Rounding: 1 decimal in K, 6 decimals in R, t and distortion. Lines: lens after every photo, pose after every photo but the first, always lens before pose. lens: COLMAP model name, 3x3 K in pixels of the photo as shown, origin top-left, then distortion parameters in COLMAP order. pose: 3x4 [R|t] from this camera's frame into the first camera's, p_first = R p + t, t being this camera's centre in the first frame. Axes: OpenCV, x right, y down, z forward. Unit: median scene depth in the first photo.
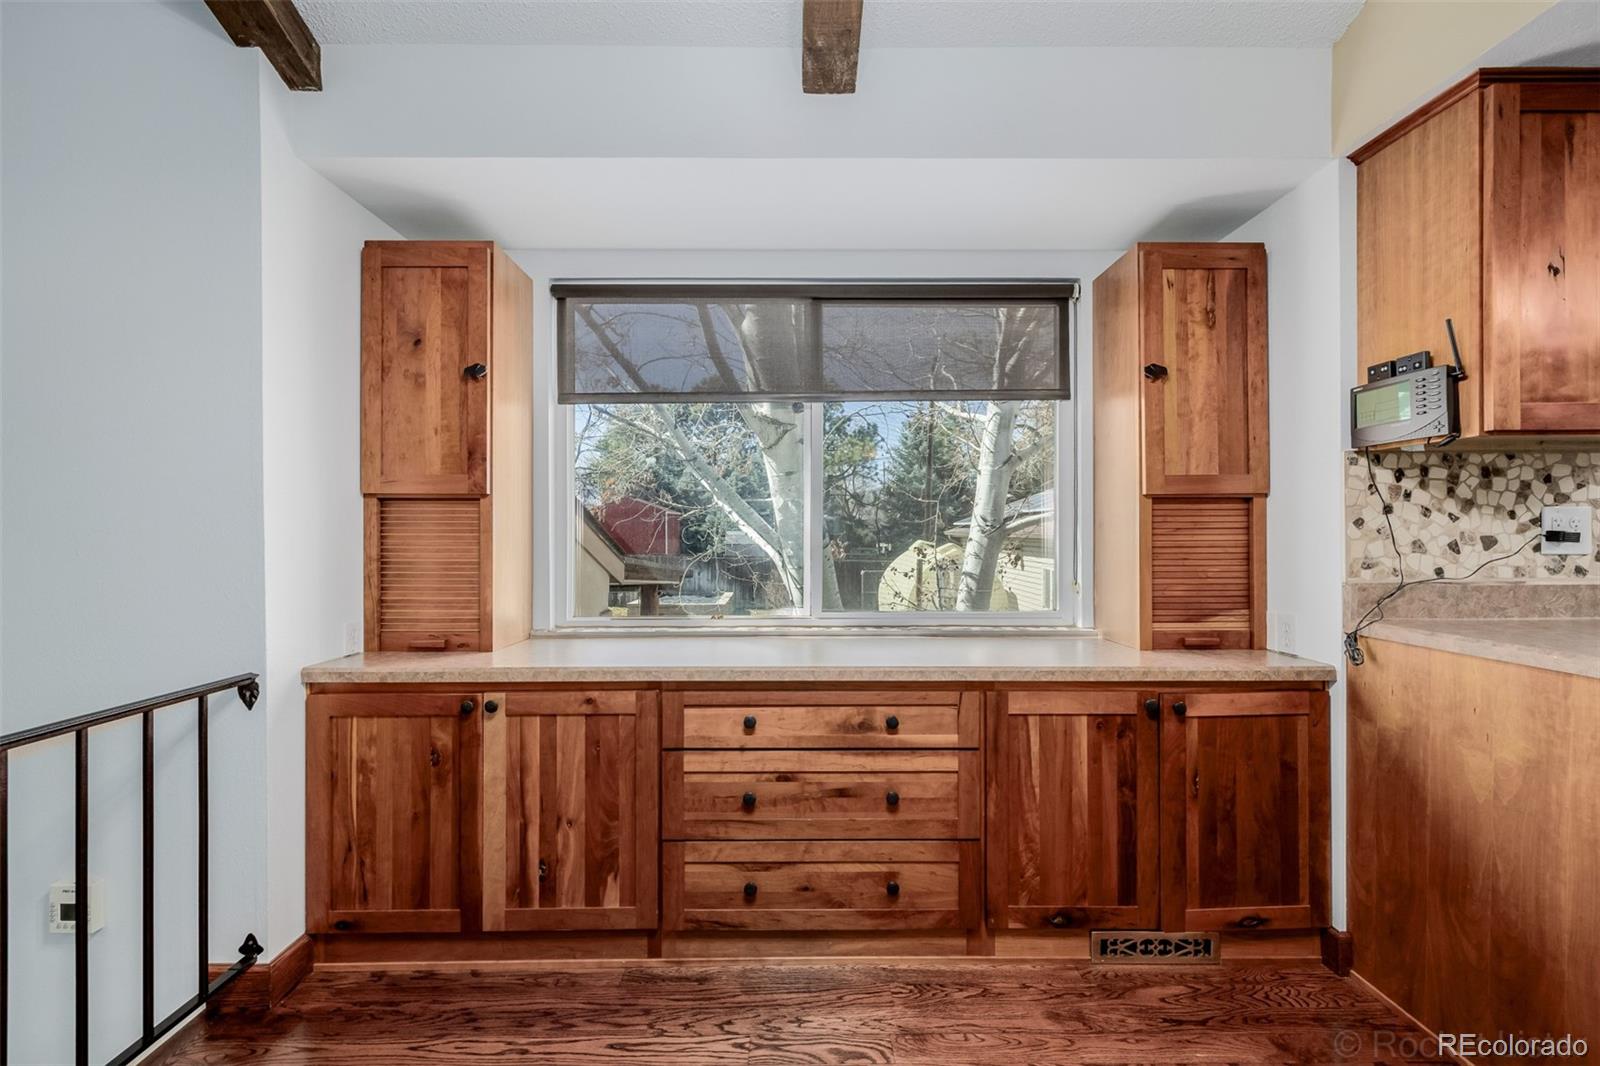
lens RADIAL K [[667.7, 0, 795.8], [0, 667.7, 528.1], [0, 0, 1]] dist [-0.002667, 0.000759]
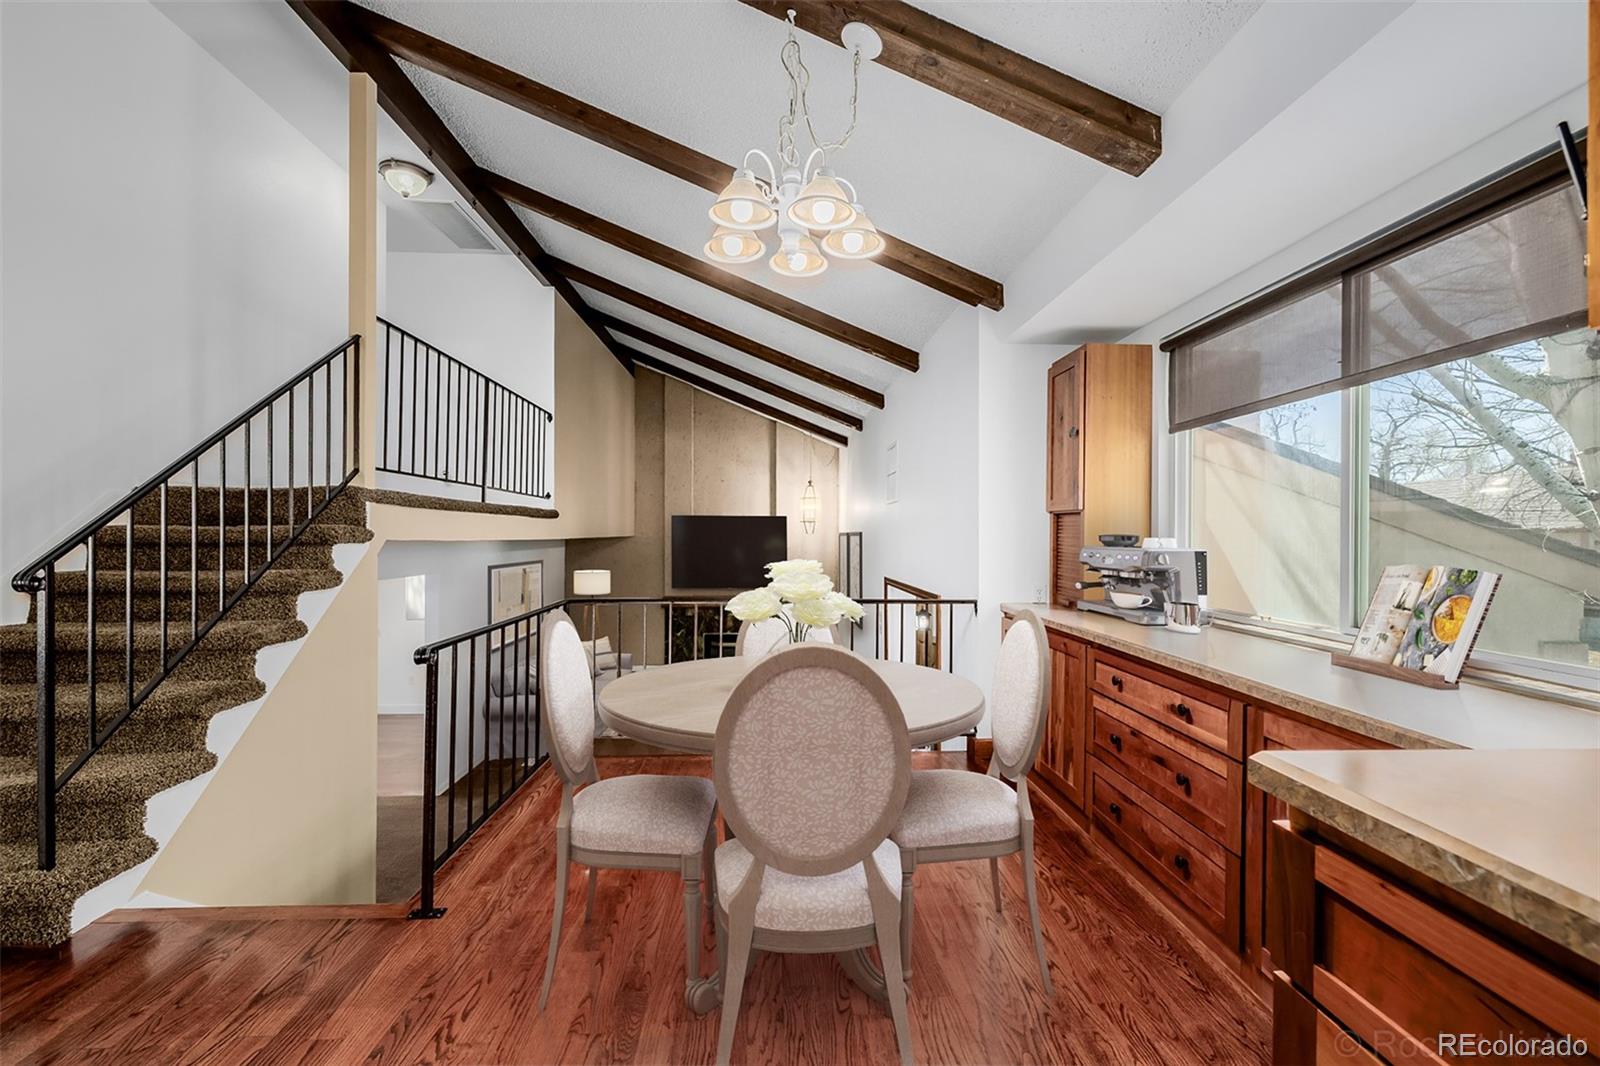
lens RADIAL K [[667.7, 0, 796.5], [0, 667.7, 532.8], [0, 0, 1]] dist [-0.002667, 0.000759]
pose [[0.037034, 0.001755, -0.999312, 1.231543], [-0.001885, 0.999997, 0.001686, 0.001372], [0.999312, 0.001821, 0.037037, 0.337658]]
